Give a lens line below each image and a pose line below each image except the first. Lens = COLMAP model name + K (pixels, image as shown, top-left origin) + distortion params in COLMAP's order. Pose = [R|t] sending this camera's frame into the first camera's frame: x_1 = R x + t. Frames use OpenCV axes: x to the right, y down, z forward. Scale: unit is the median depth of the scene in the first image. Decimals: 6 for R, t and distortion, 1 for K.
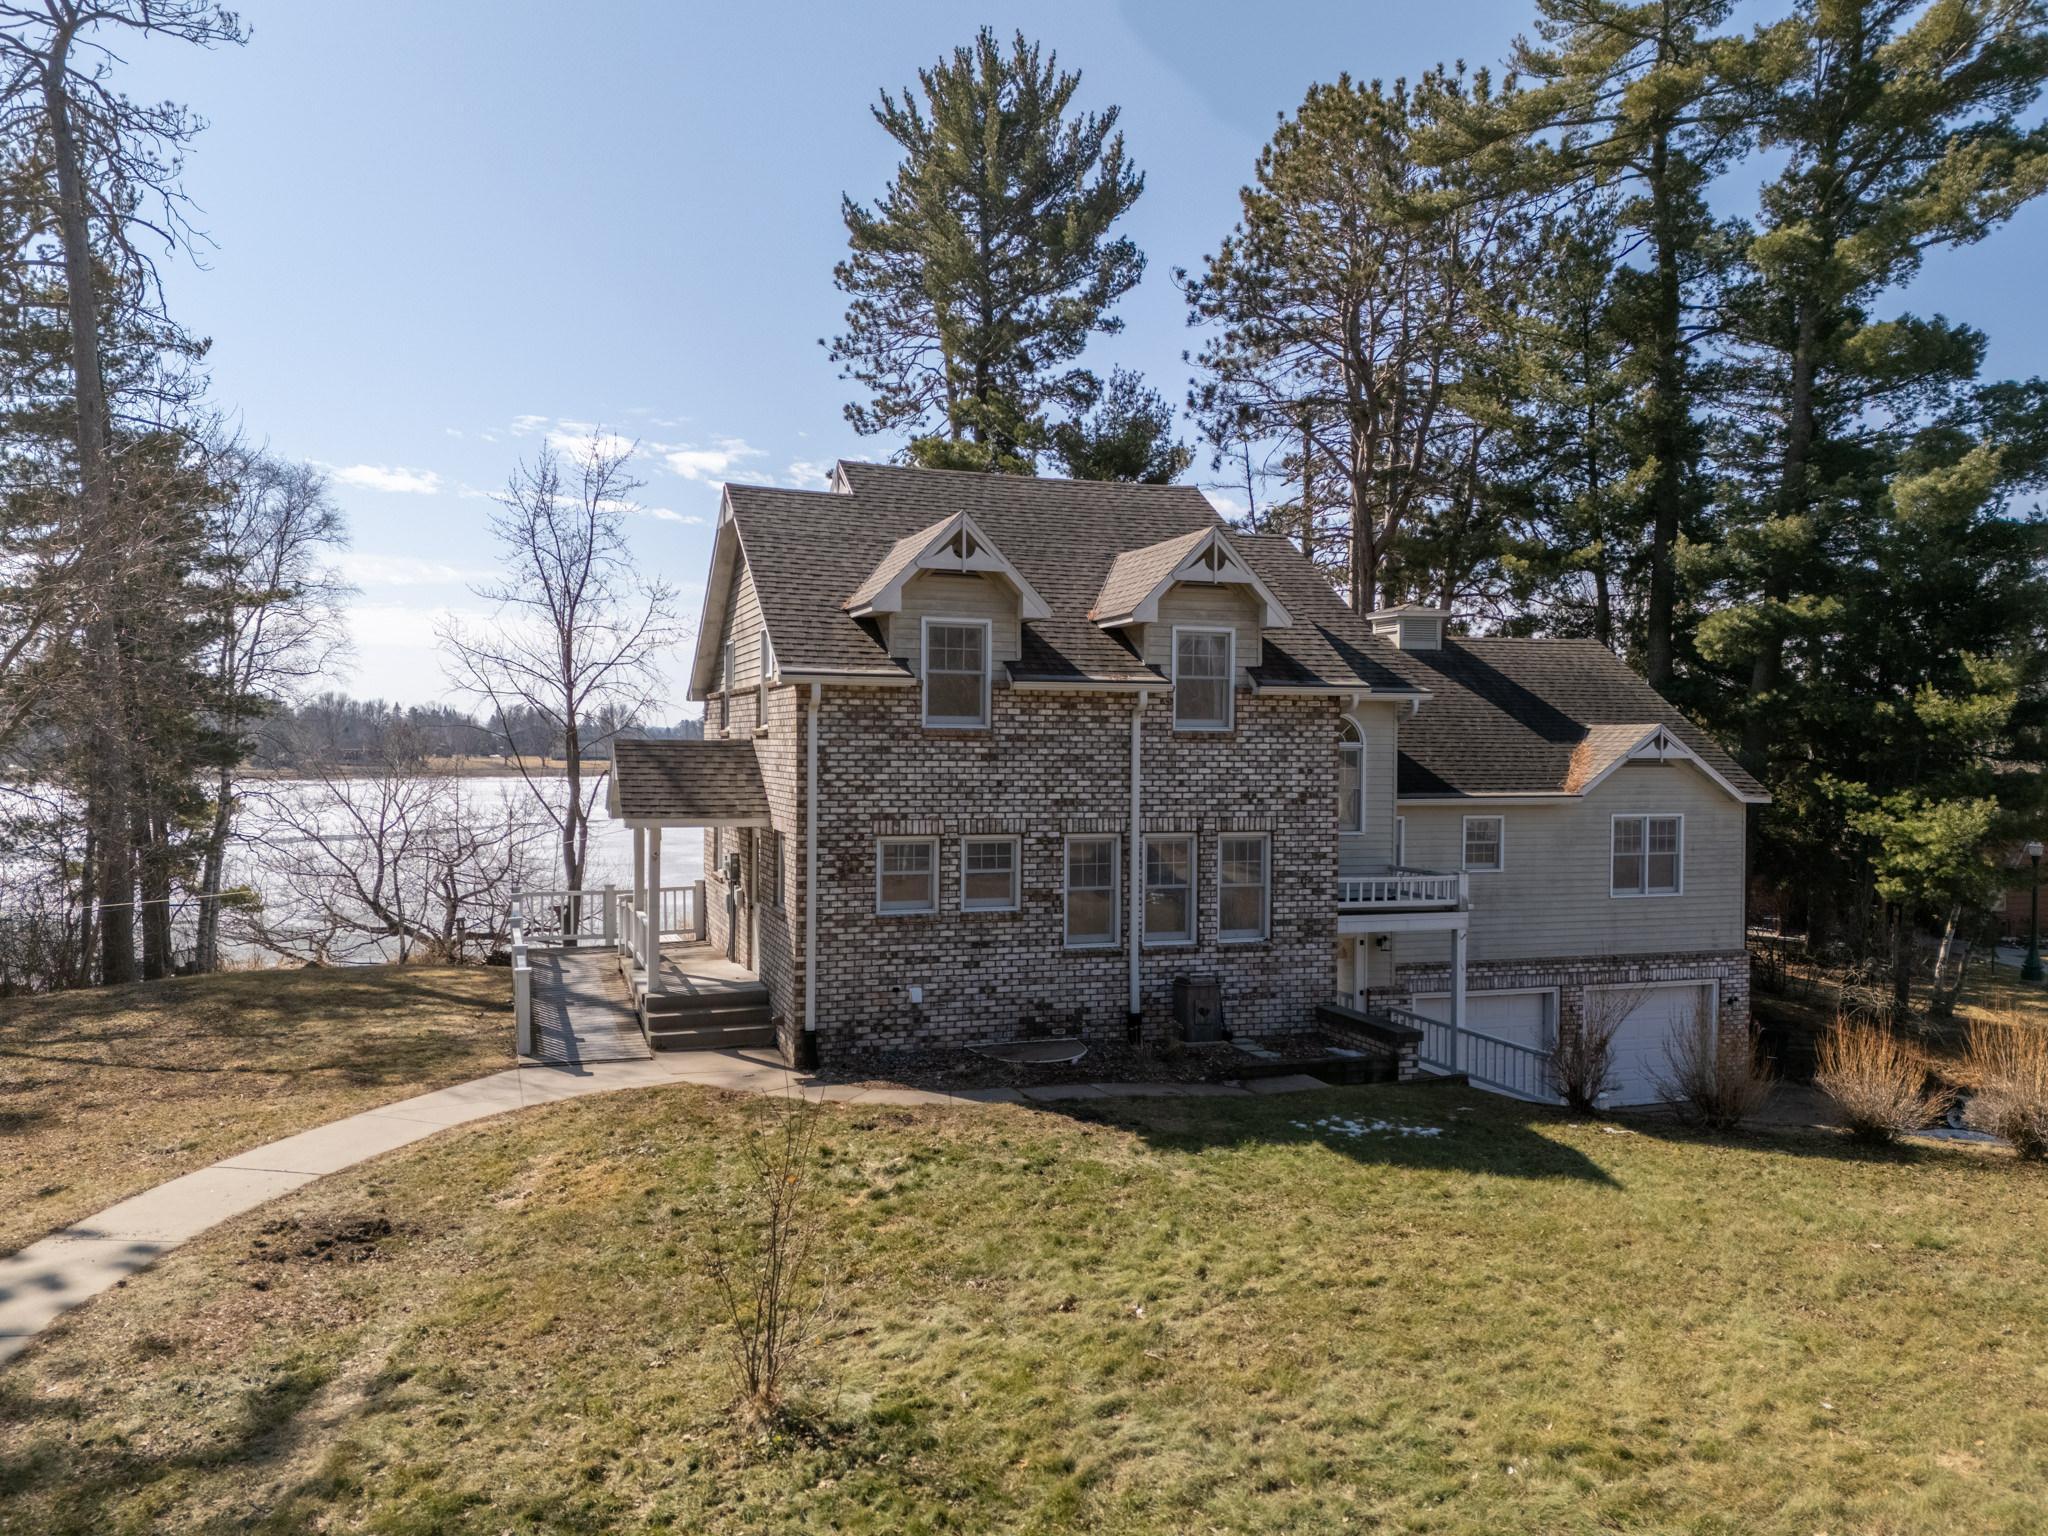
lens RADIAL K [[1497.9, 0, 1007.6], [0, 1497.9, 769.1], [0, 0, 1]] dist [0.073214, -0.065009]
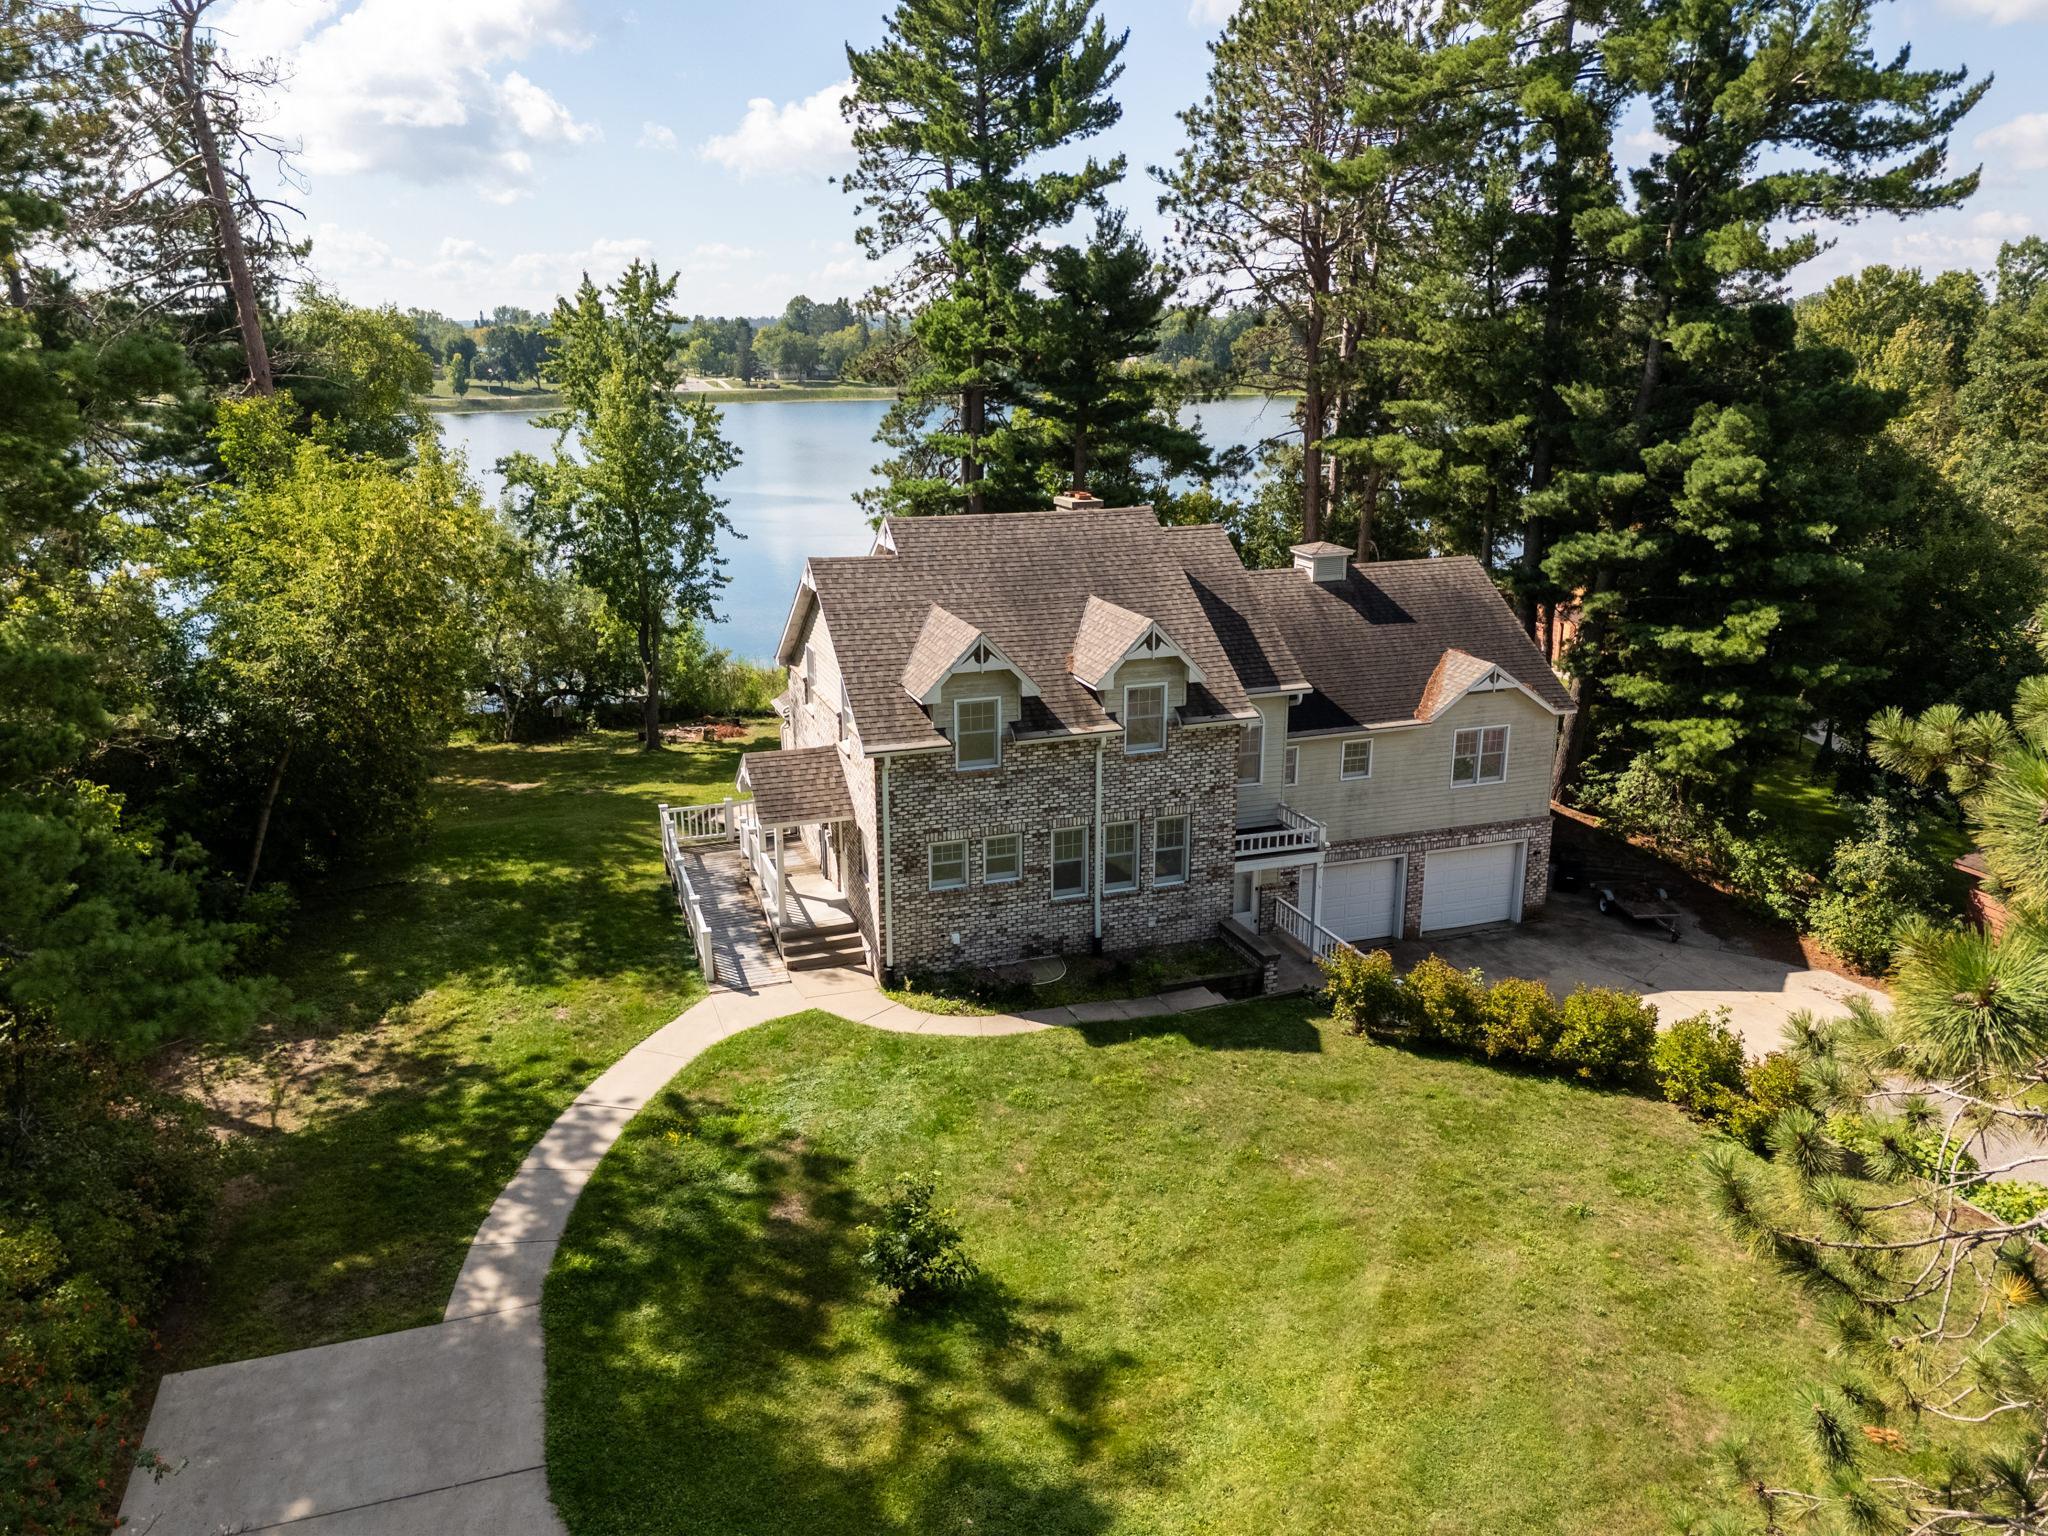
lens RADIAL K [[1497.9, 0, 1010.4], [0, 1497.9, 752.6], [0, 0, 1]] dist [0.073214, -0.065009]
pose [[0.999901, -0.014039, -0.001314, 0.000099], [0.013929, 0.968985, 0.246725, -0.380916], [-0.002190, -0.246719, 0.969085, -0.417880]]
